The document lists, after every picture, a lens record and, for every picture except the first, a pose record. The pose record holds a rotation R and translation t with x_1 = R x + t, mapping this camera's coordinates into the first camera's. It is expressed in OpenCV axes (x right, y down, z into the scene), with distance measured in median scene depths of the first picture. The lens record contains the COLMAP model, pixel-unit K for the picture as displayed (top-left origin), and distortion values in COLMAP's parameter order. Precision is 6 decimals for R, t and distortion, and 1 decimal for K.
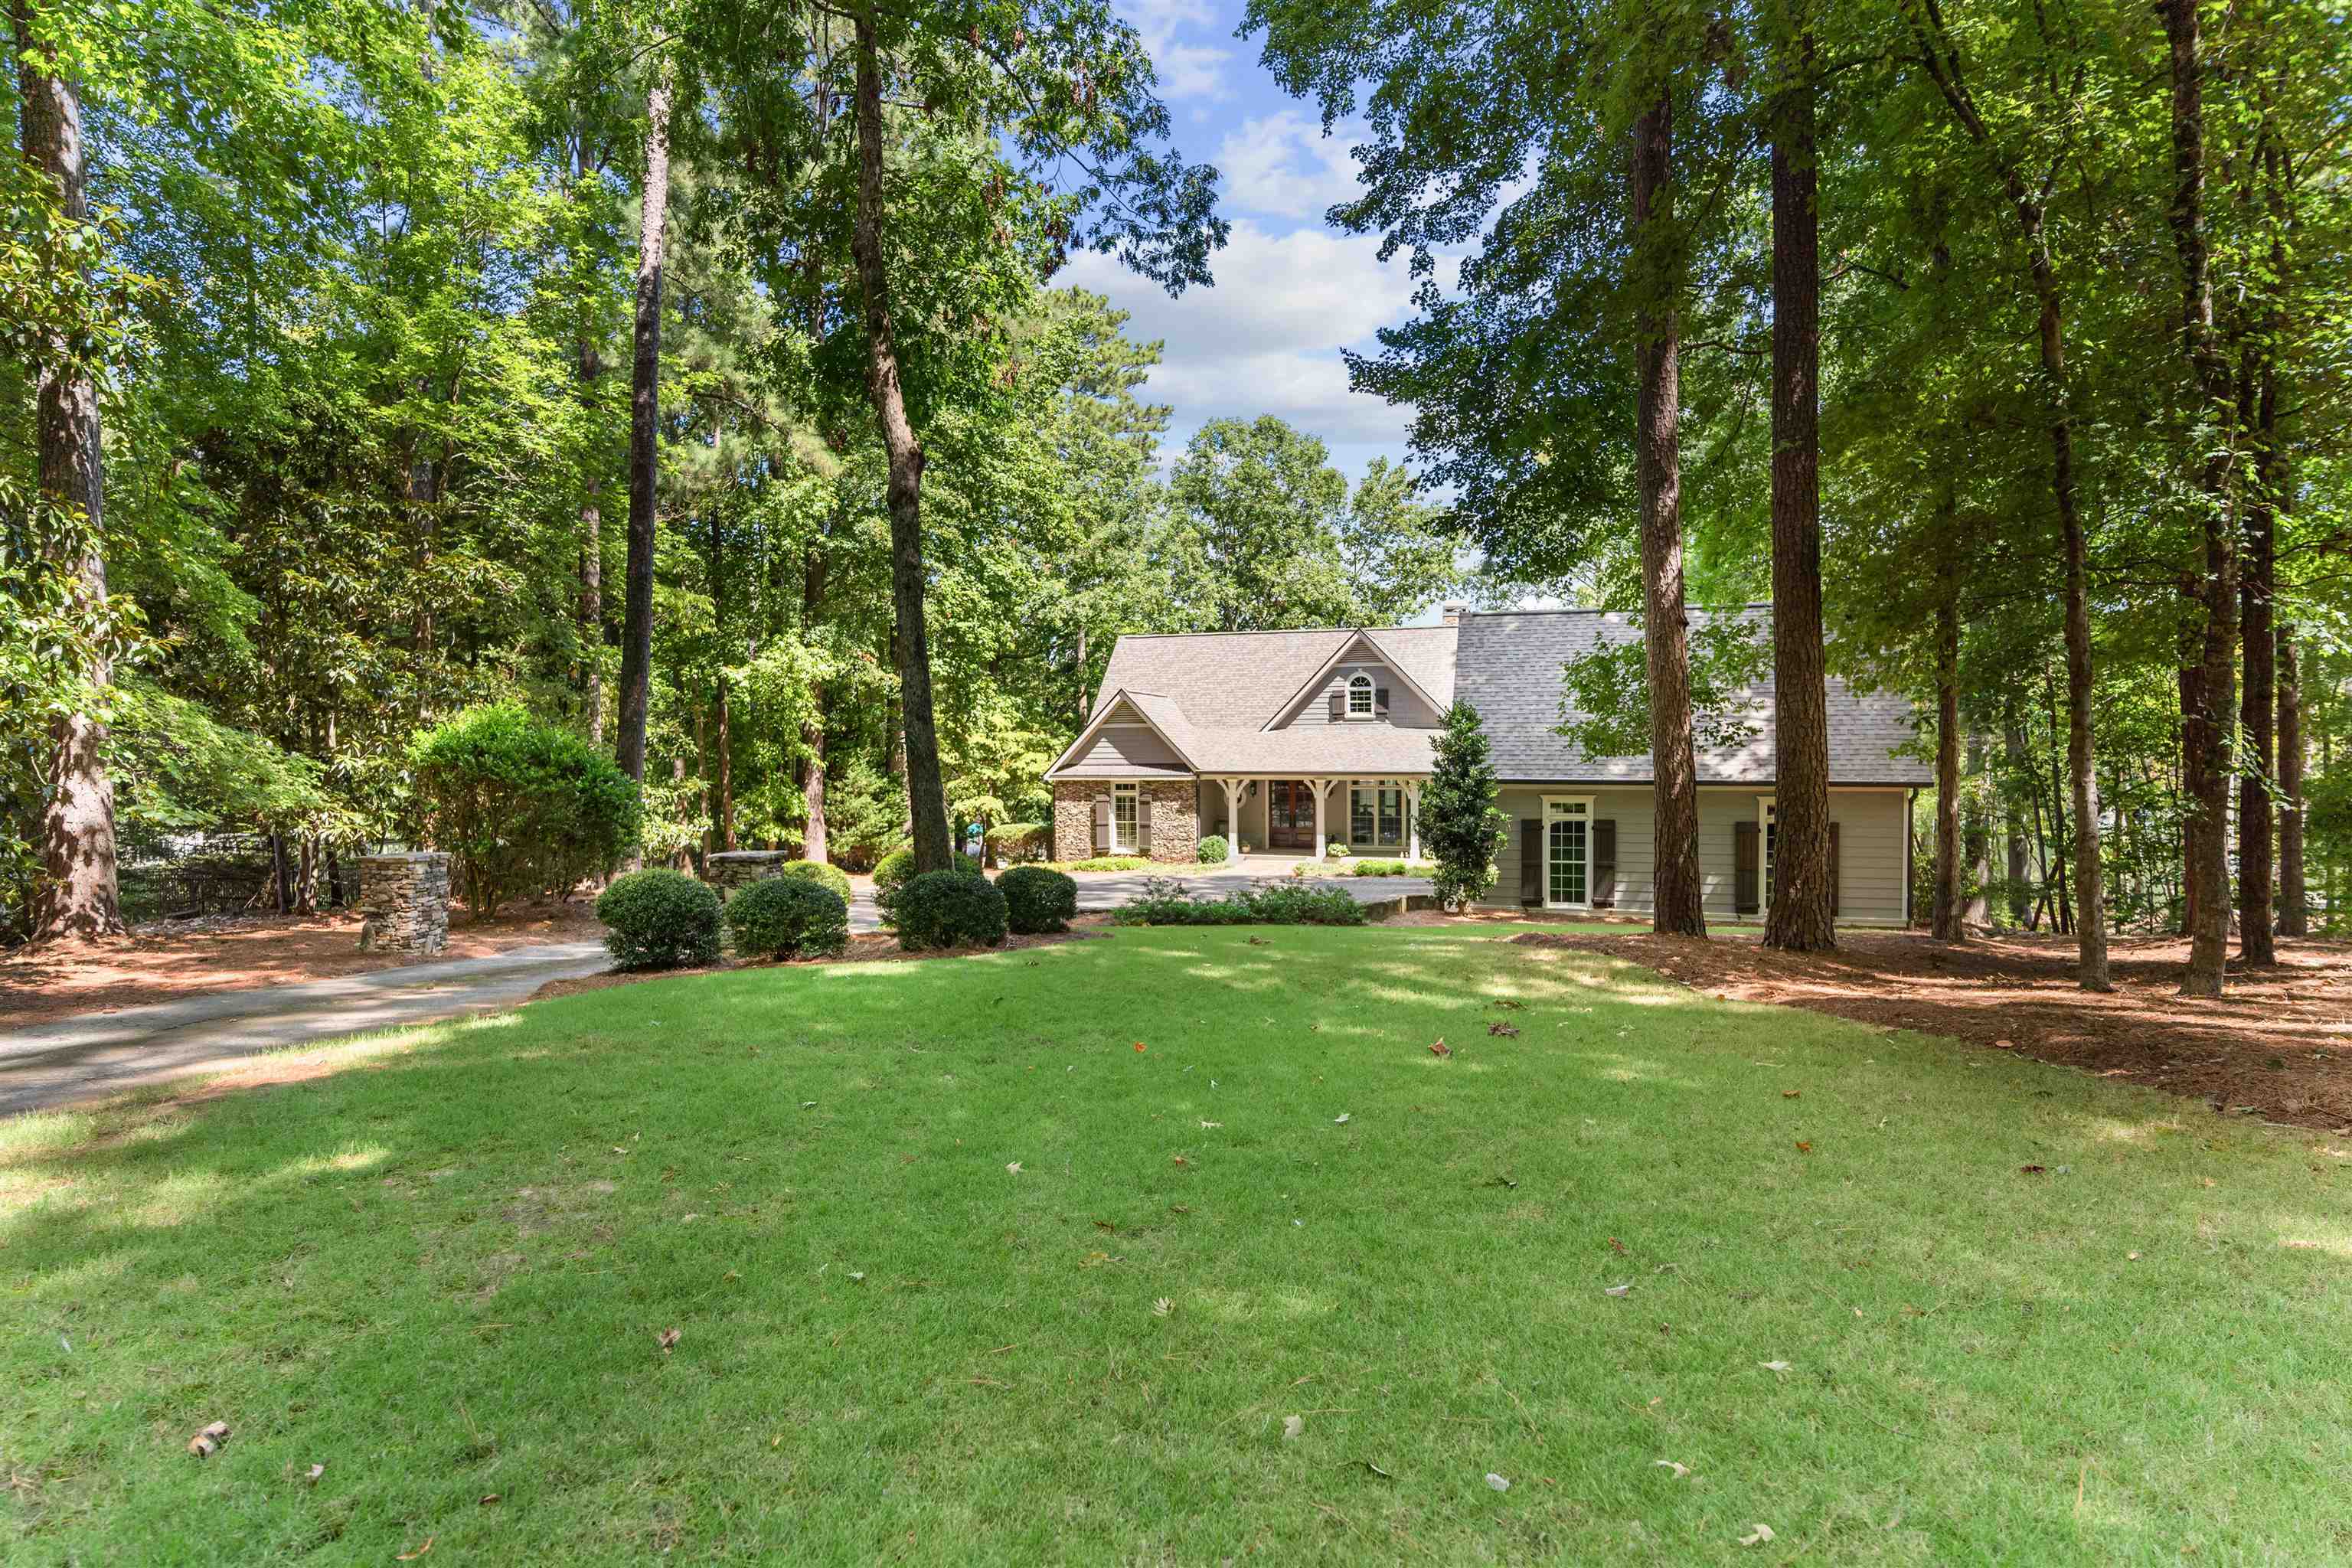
lens RADIAL K [[1279.7, 0, 1177.5], [0, 1279.7, 785.5], [0, 0, 1]] dist [0.000025, -0.000014]
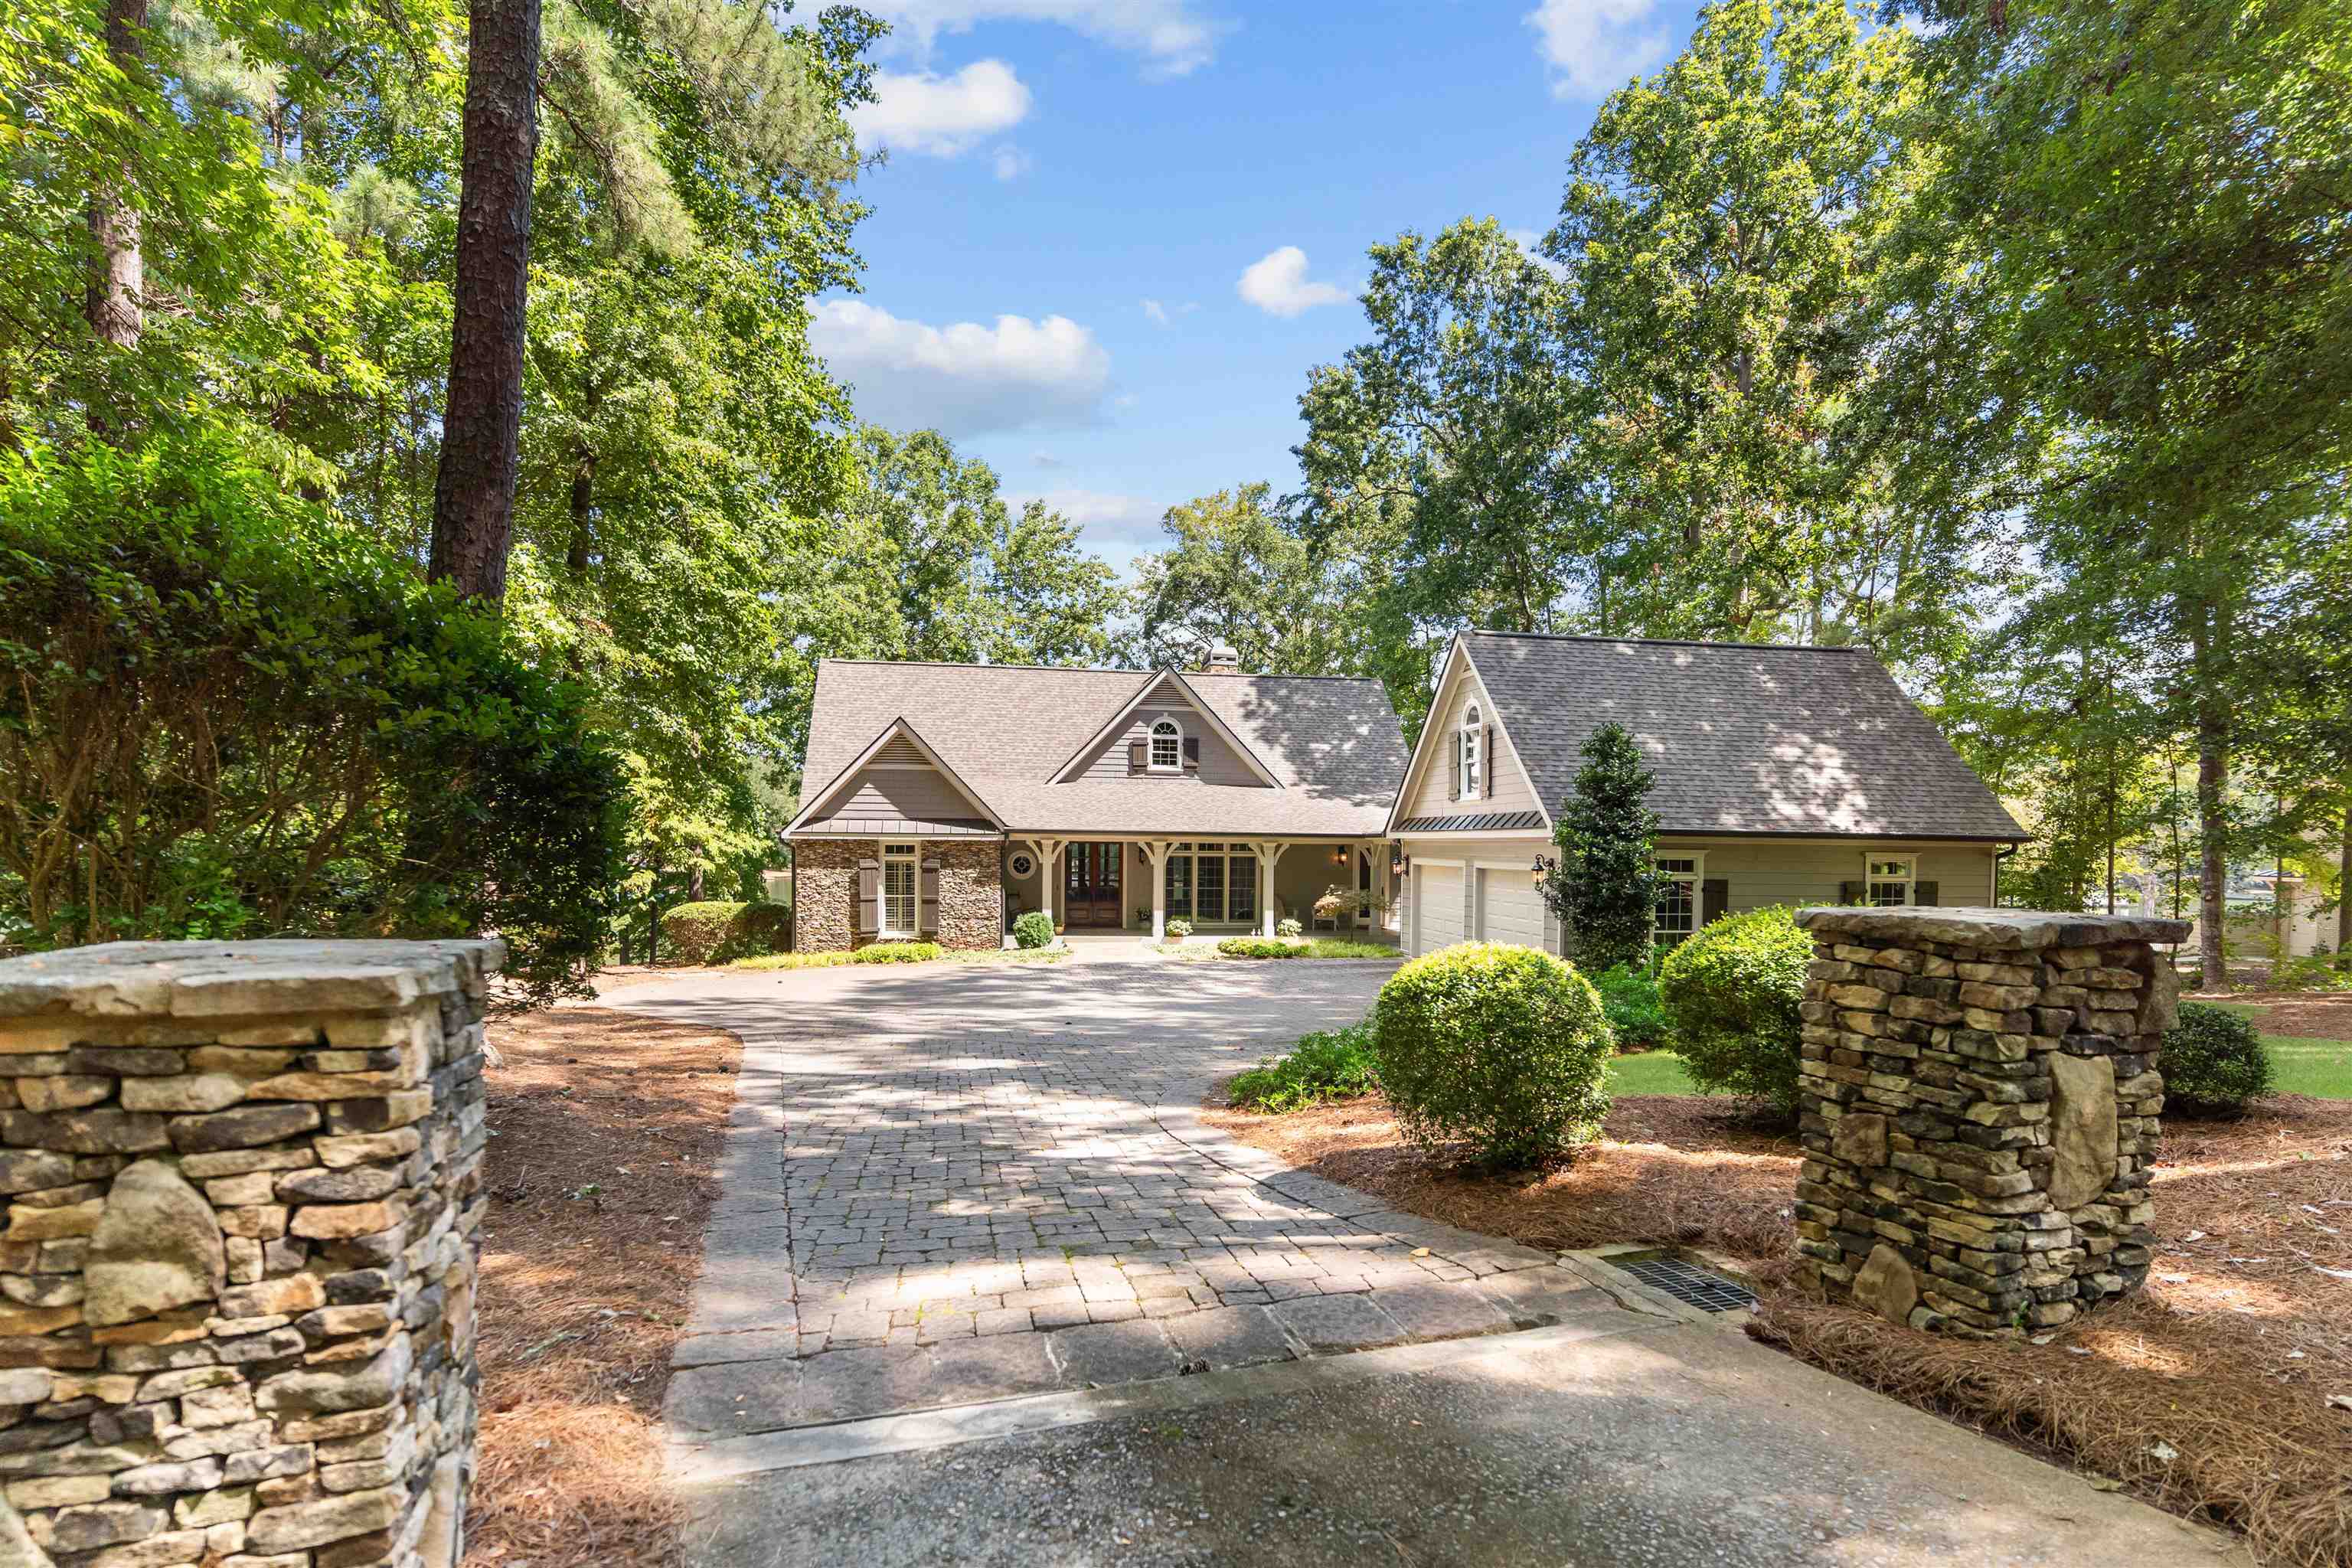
lens RADIAL K [[1175.0, 0, 1158.5], [0, 1175.0, 863.8], [0, 0, 1]] dist [-0.000802, 0.000194]
pose [[0.885798, 0.007036, 0.464019, -0.224662], [-0.001815, 0.999930, -0.011698, 0.017340], [-0.464068, 0.009520, 0.885748, 0.324045]]
